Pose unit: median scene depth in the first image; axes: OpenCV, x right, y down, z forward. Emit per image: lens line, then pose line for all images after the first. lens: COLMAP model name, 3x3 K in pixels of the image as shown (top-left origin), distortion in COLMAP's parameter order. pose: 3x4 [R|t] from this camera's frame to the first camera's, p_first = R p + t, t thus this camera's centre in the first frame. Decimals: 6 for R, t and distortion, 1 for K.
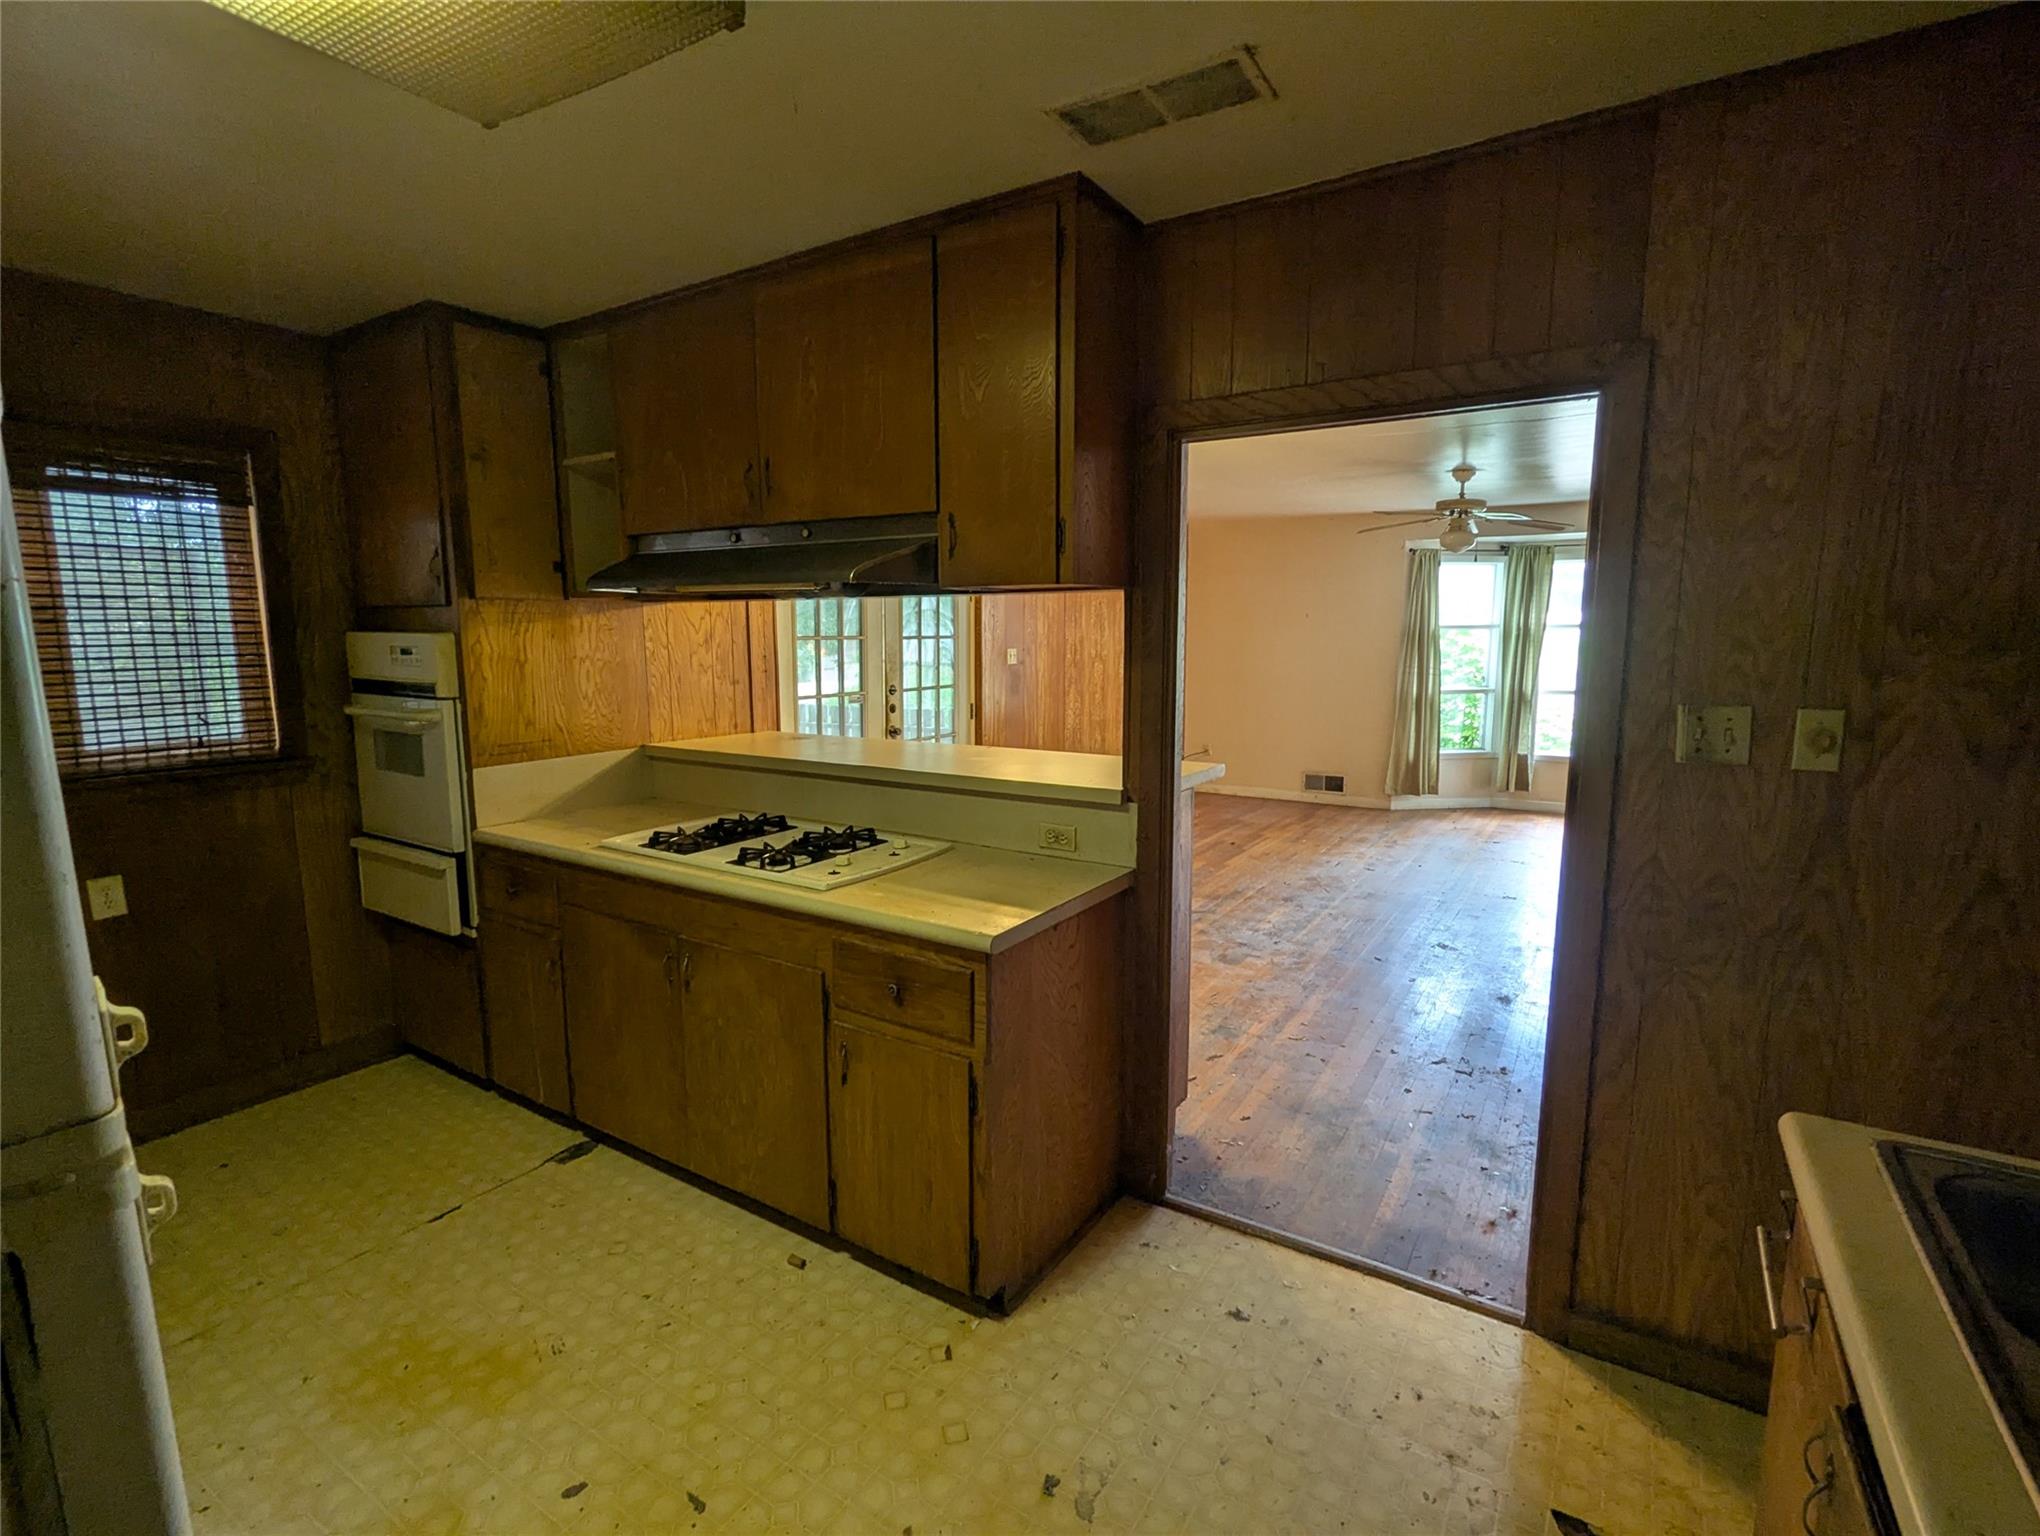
lens RADIAL K [[966.7, 0, 1010.1], [0, 966.7, 767.8], [0, 0, 1]] dist [0.001505, -0.000784]
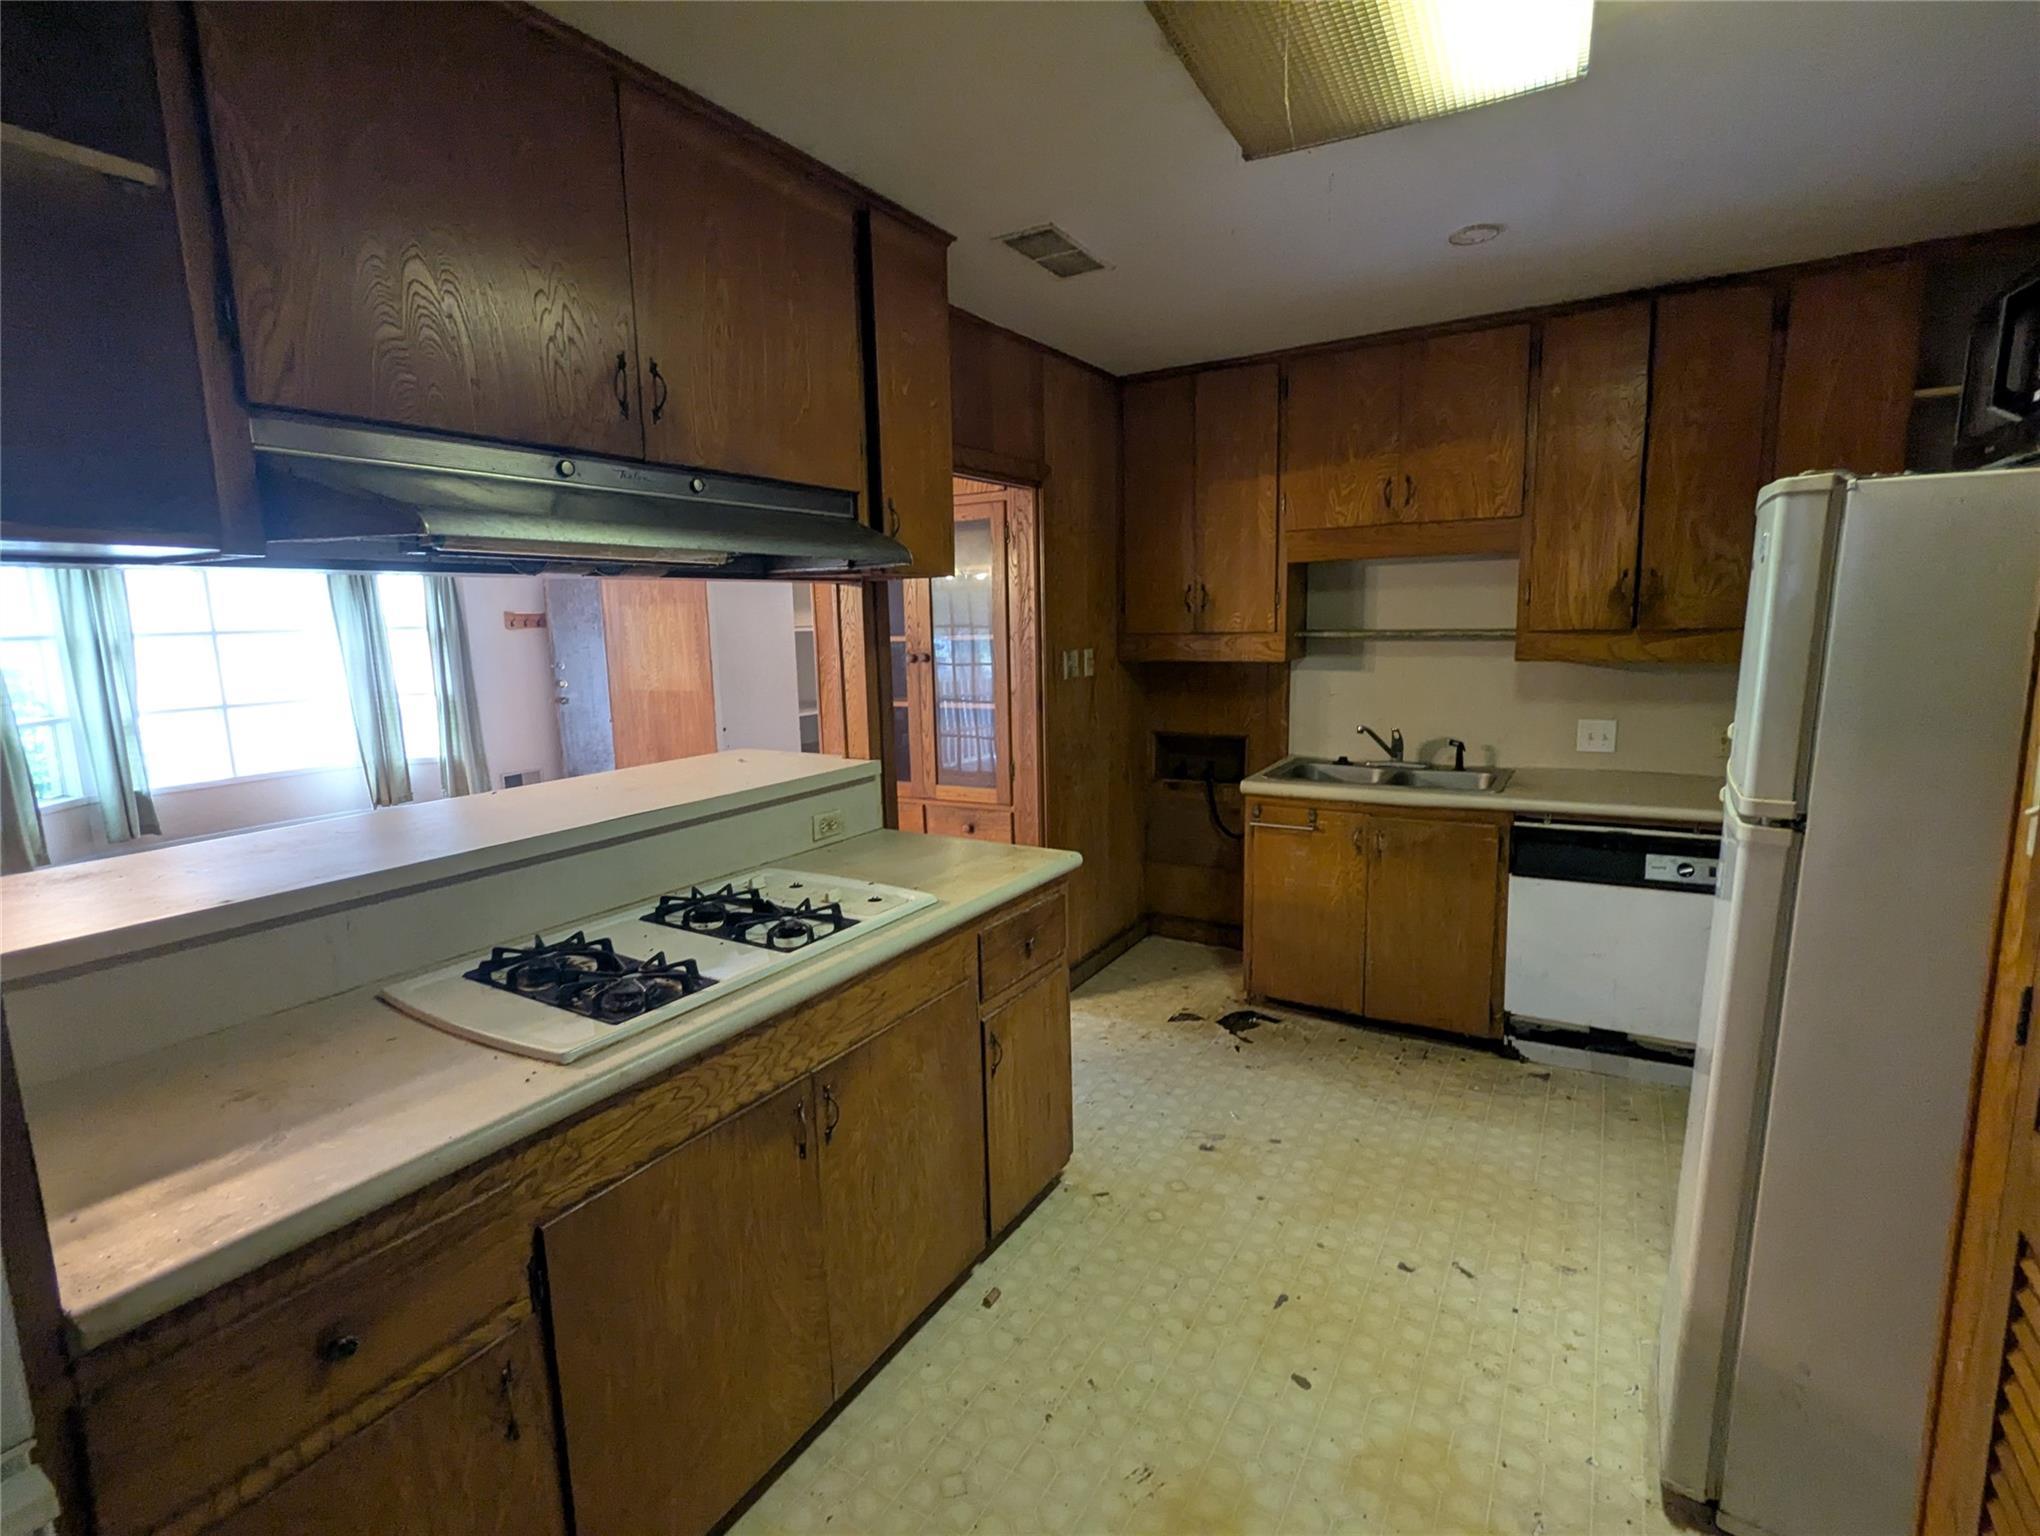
lens RADIAL K [[966.7, 0, 1022.2], [0, 966.7, 771.7], [0, 0, 1]] dist [0.001505, -0.000784]
pose [[-0.029177, -0.155367, 0.987426, -0.530934], [0.165968, 0.973381, 0.158061, -0.060556], [-0.985699, 0.168493, -0.002615, 0.446311]]
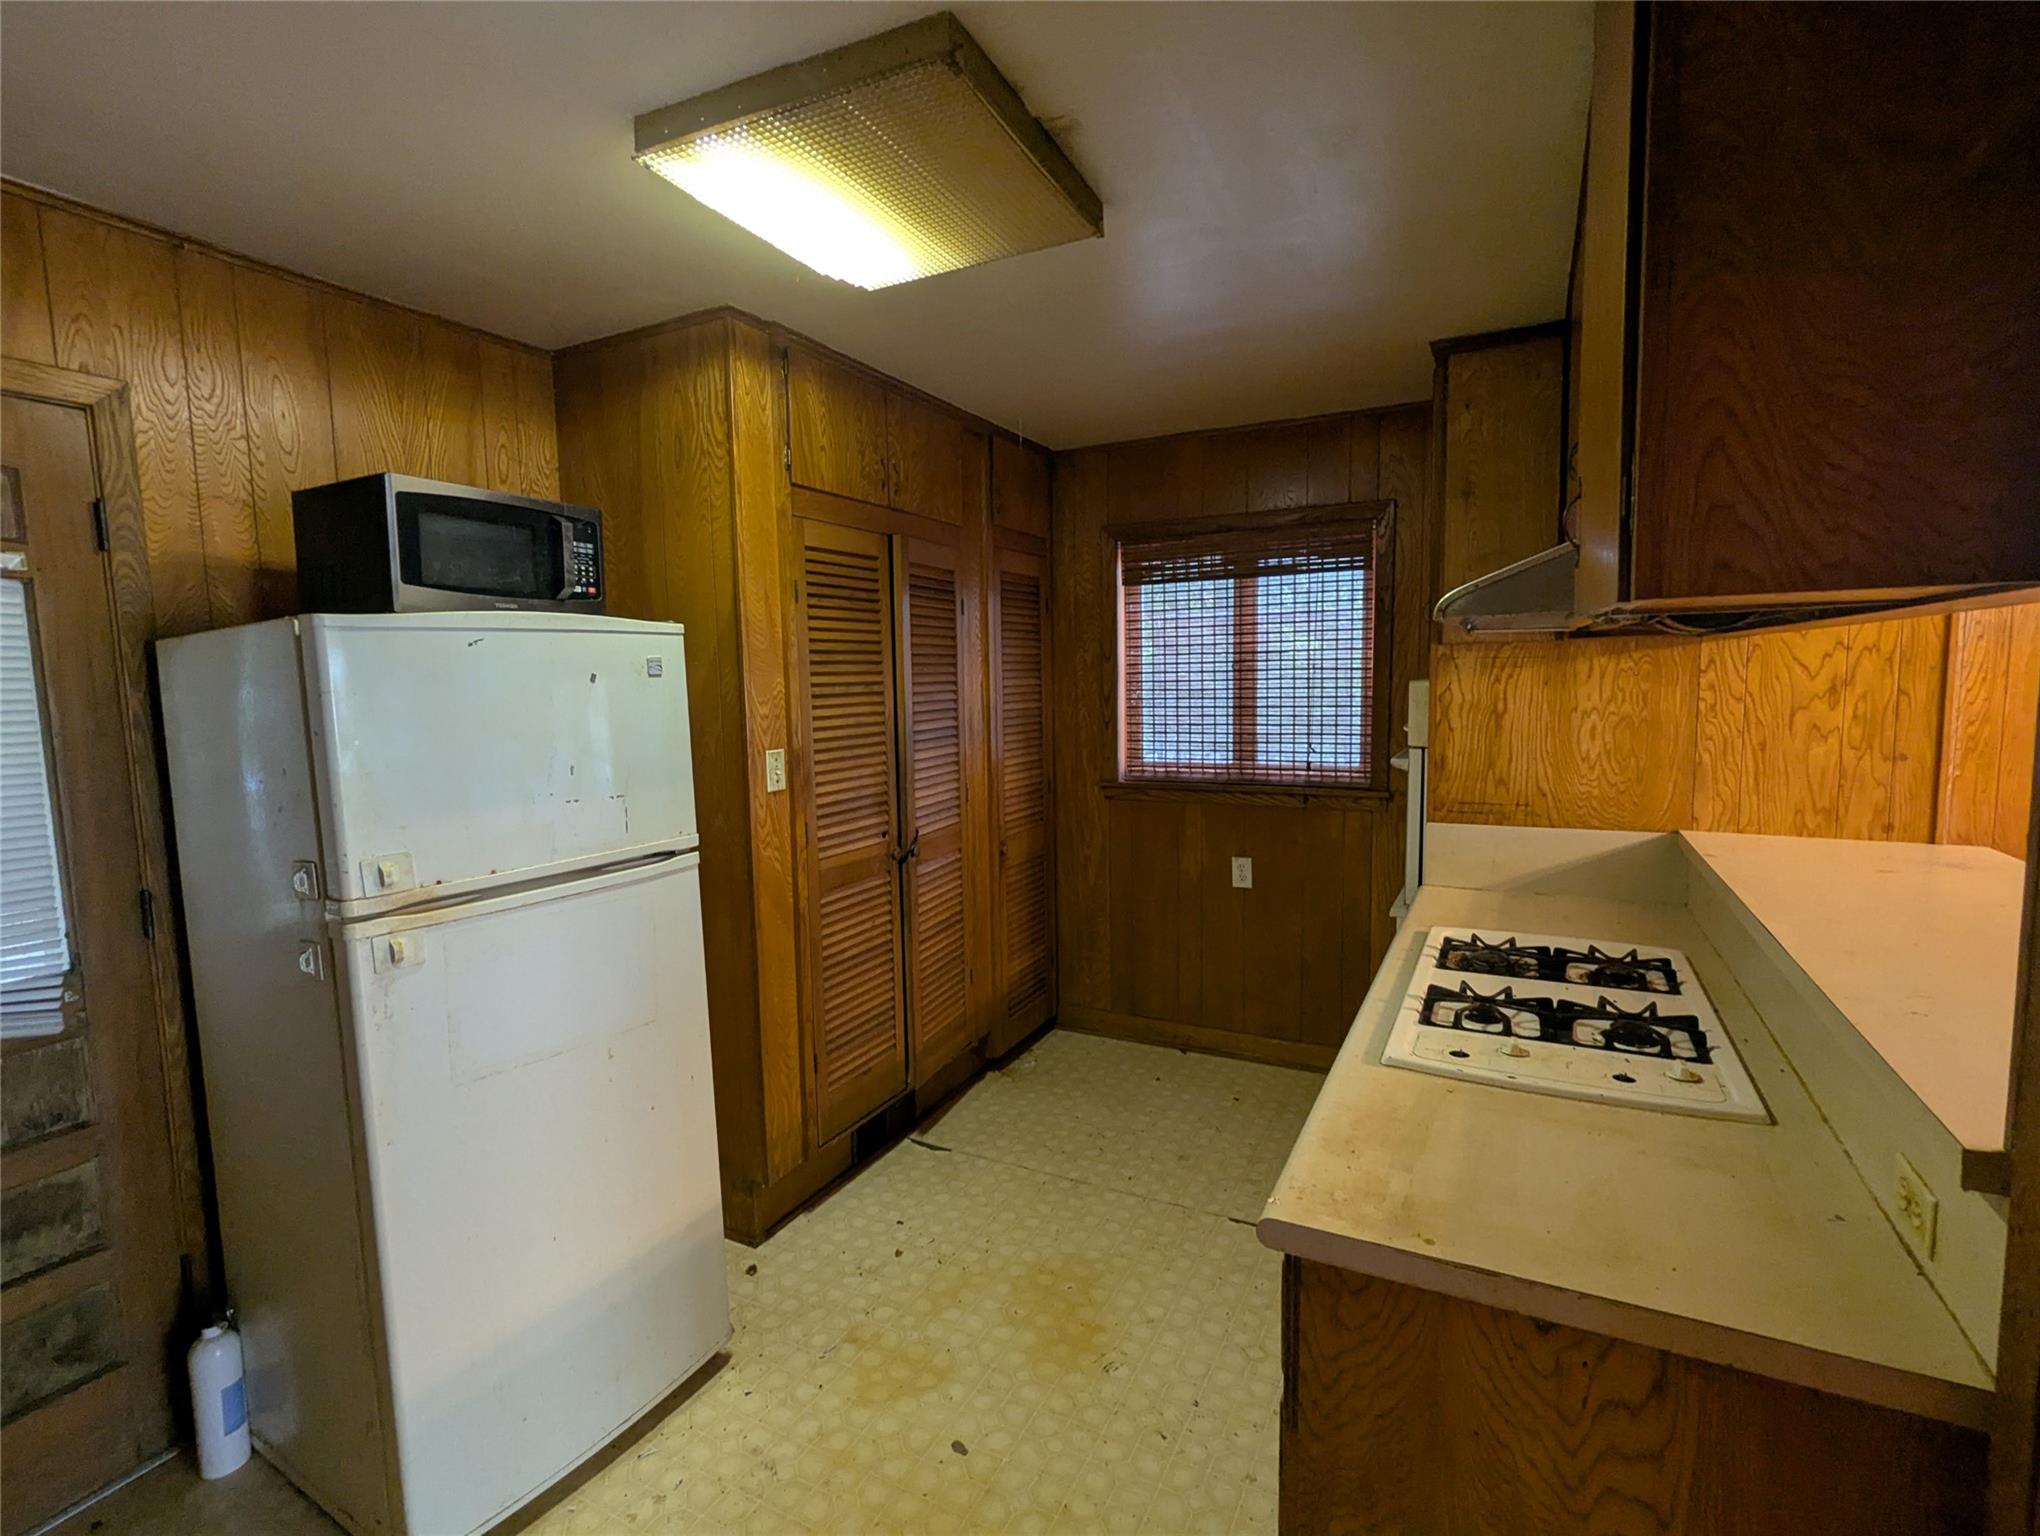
lens RADIAL K [[966.7, 0, 1024.6], [0, 966.7, 772.4], [0, 0, 1]] dist [0.001505, -0.000784]
pose [[0.099529, 0.103631, -0.989624, 0.222002], [-0.123194, 0.988193, 0.091091, -0.055207], [0.987379, 0.112850, 0.111120, 0.319664]]
